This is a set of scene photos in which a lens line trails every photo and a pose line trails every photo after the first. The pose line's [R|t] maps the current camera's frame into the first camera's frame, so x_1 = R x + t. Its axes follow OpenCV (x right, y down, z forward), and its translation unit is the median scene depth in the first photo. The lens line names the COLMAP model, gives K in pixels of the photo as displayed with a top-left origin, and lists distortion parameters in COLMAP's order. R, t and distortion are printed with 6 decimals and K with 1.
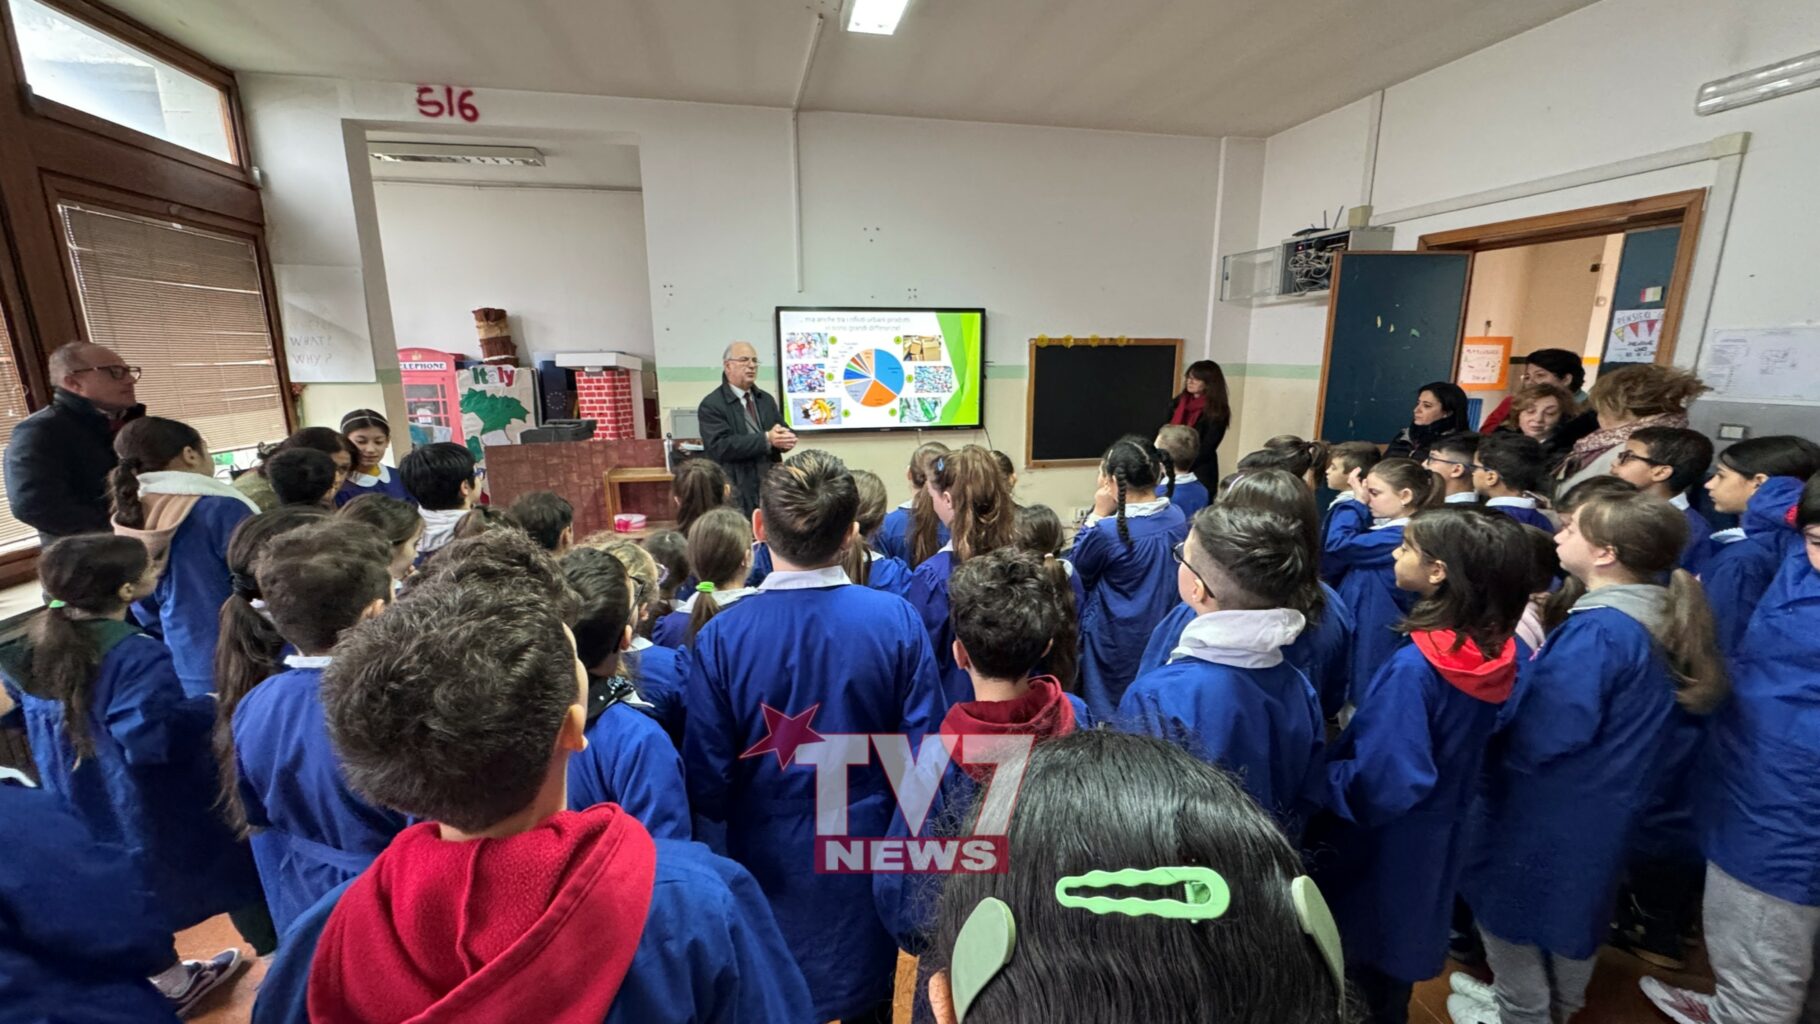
lens RADIAL K [[756.9, 0, 910.0], [0, 756.9, 512.0], [0, 0, 1]] dist [-0.000292, -0.000031]
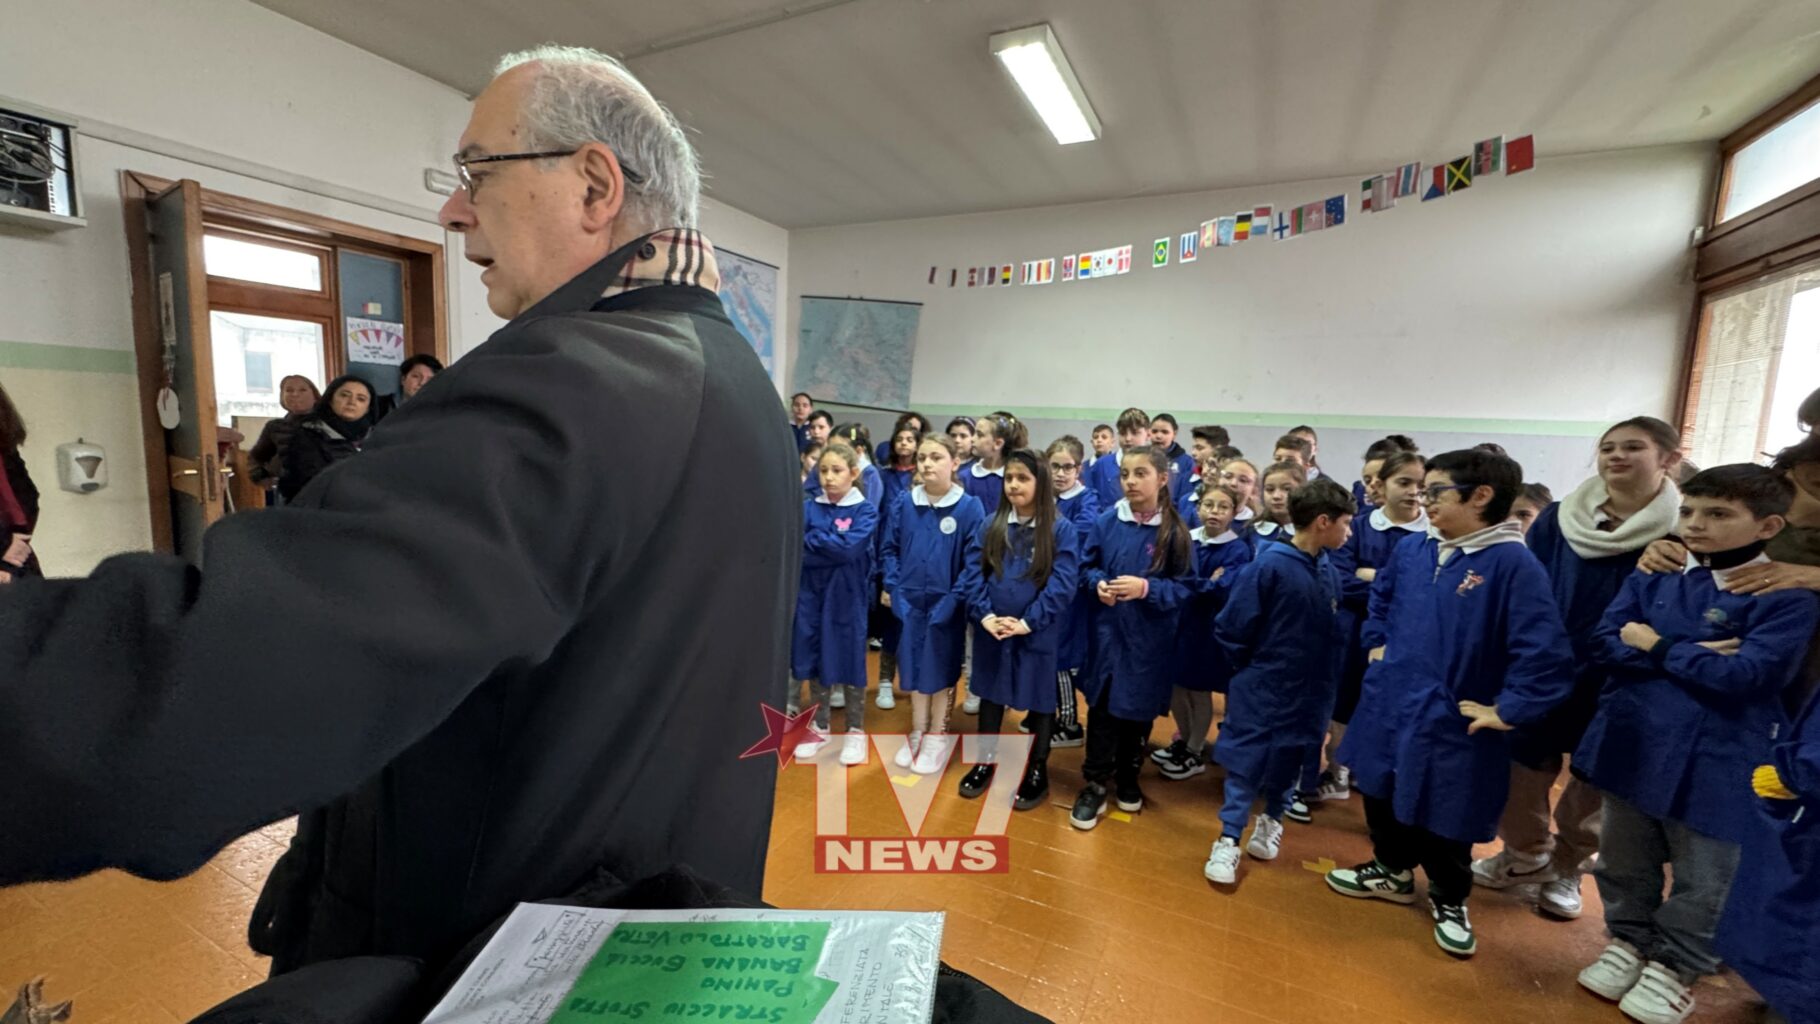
lens RADIAL K [[731.7, 0, 910.4], [0, 731.7, 509.2], [0, 0, 1]] dist [0.000943, 0.001176]
pose [[-0.786643, -0.095711, 0.609944, -0.312694], [0.097250, 0.956371, 0.275495, -0.143652], [-0.609701, 0.276033, -0.743014, 0.951095]]
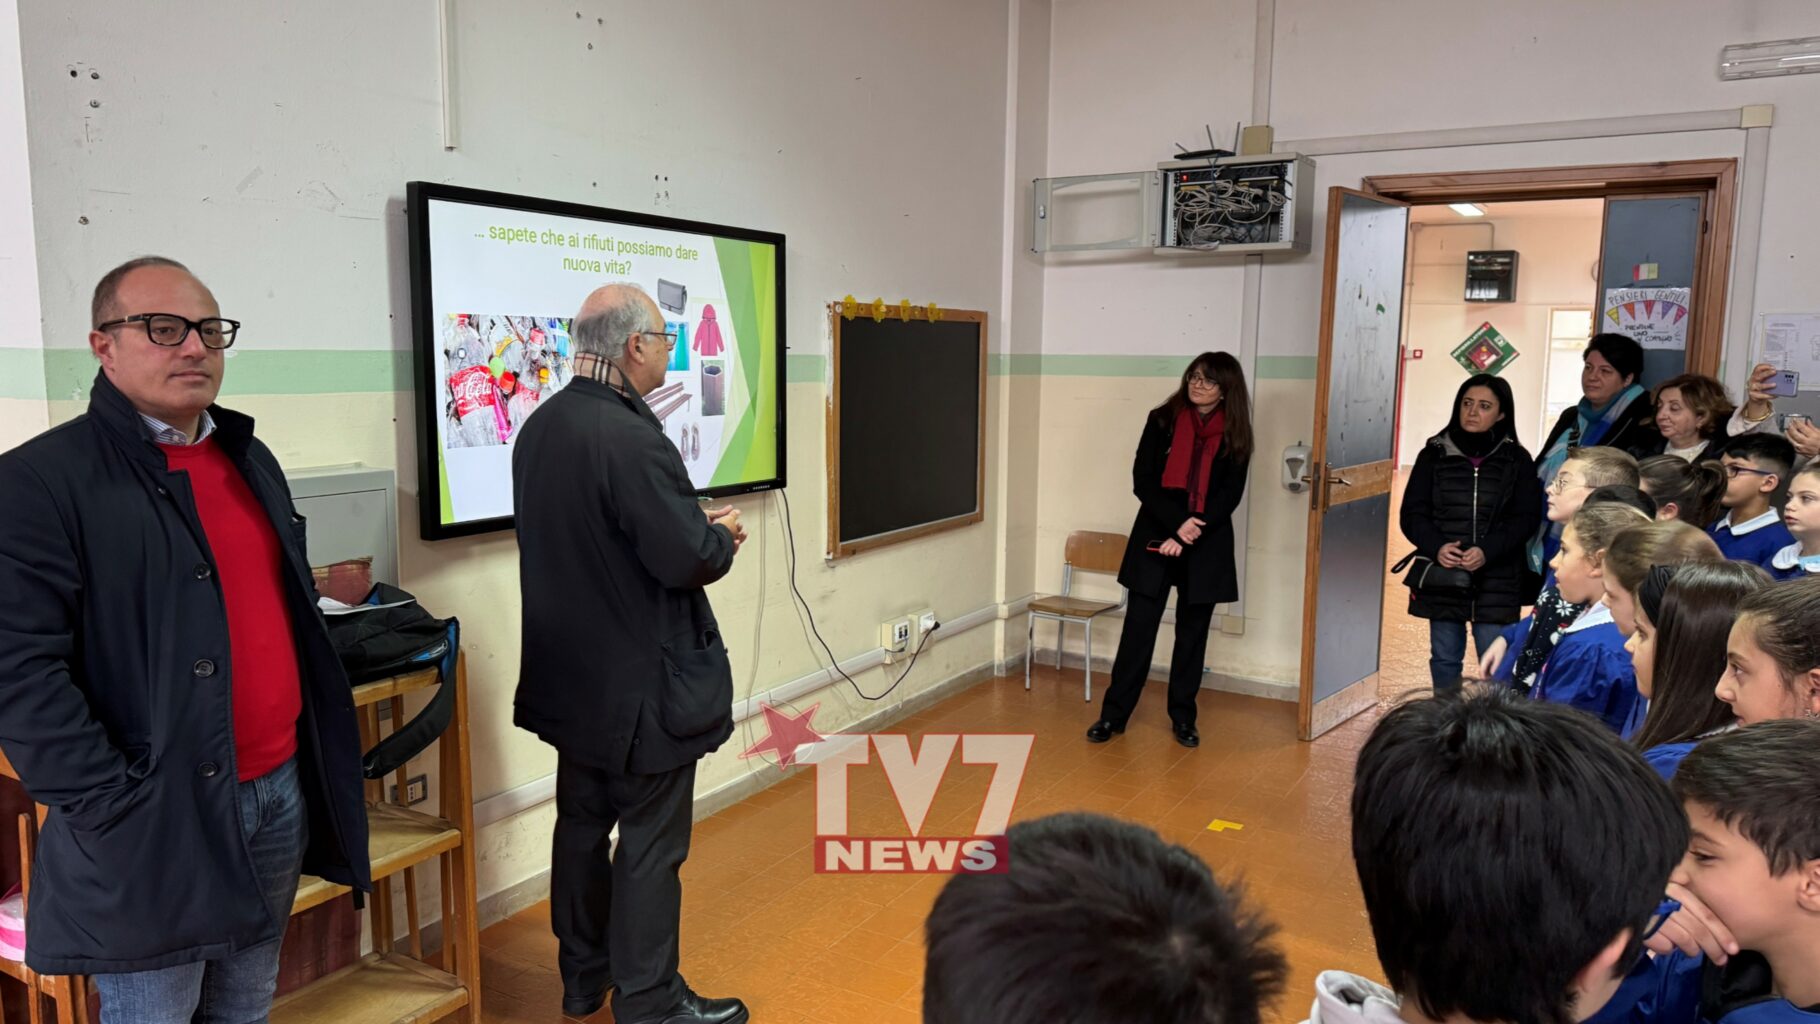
lens RADIAL K [[1277.0, 0, 910.0], [0, 1277.0, 512.0], [0, 0, 1]] dist [0.087390, -0.135018]
pose [[0.669362, -0.084176, 0.738153, -0.460417], [0.144006, 0.989418, -0.017756, -0.072462], [-0.728847, 0.118183, 0.674400, 0.426231]]
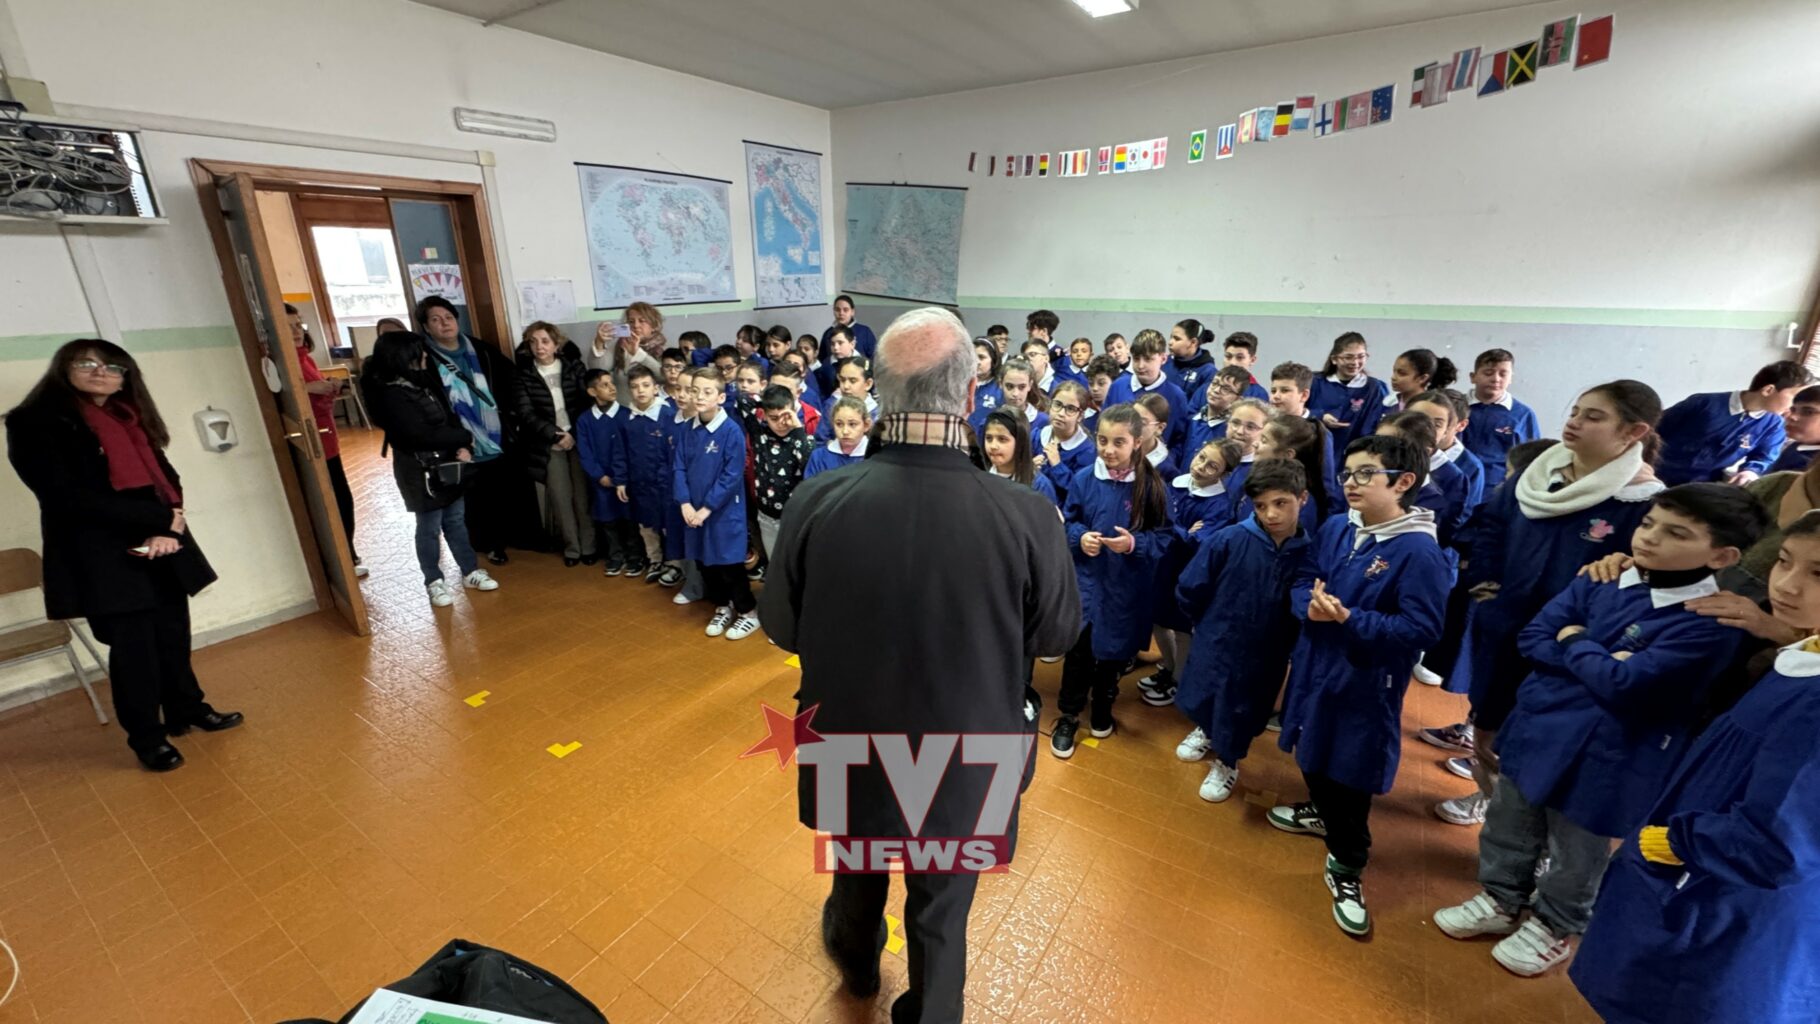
lens RADIAL K [[725.0, 0, 914.7], [0, 725.0, 505.8], [0, 0, 1]] dist [-0.000185, -0.000074]
pose [[-0.709882, -0.209245, 0.672521, -0.375911], [0.159882, 0.882049, 0.443201, -0.213222], [-0.685934, 0.422144, -0.592697, 0.893068]]
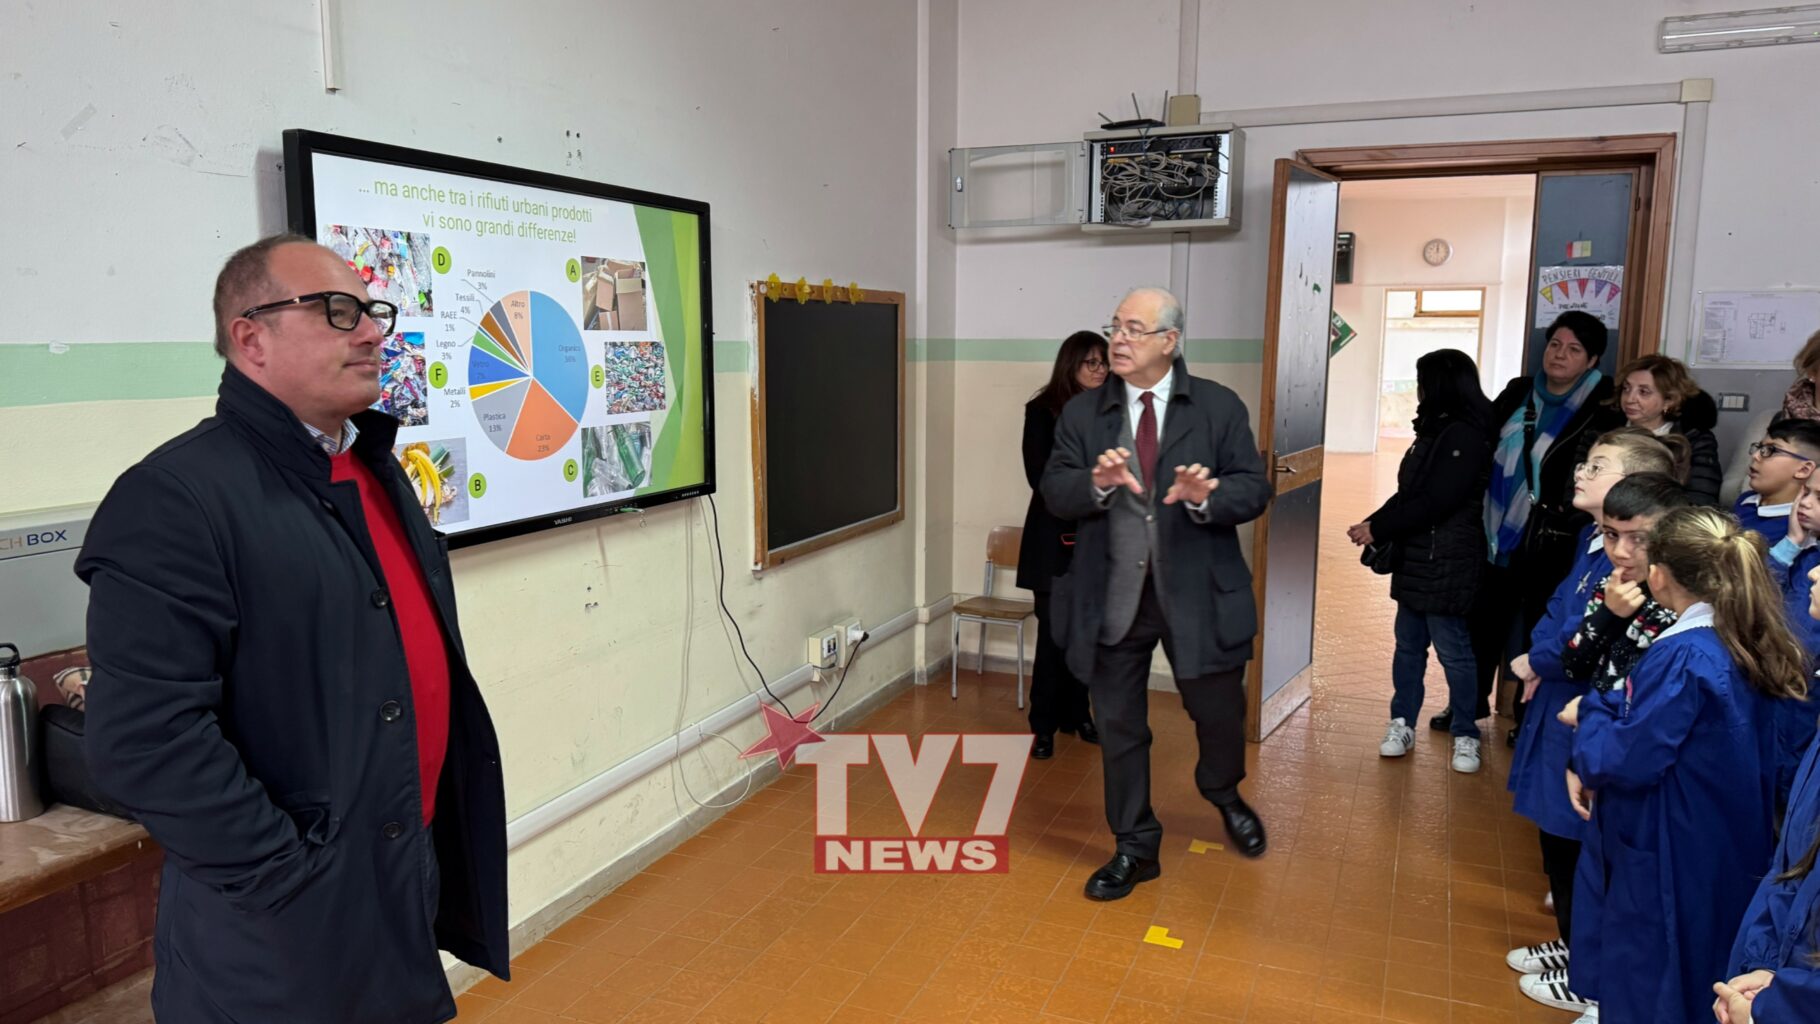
lens RADIAL K [[1277.0, 0, 910.0], [0, 1277.0, 512.0], [0, 0, 1]] dist [0.087390, -0.135018]
pose [[0.562432, -0.110011, 0.819492, -0.437951], [0.168529, 0.985556, 0.016639, -0.097175], [-0.809486, 0.128750, 0.572849, 0.535518]]
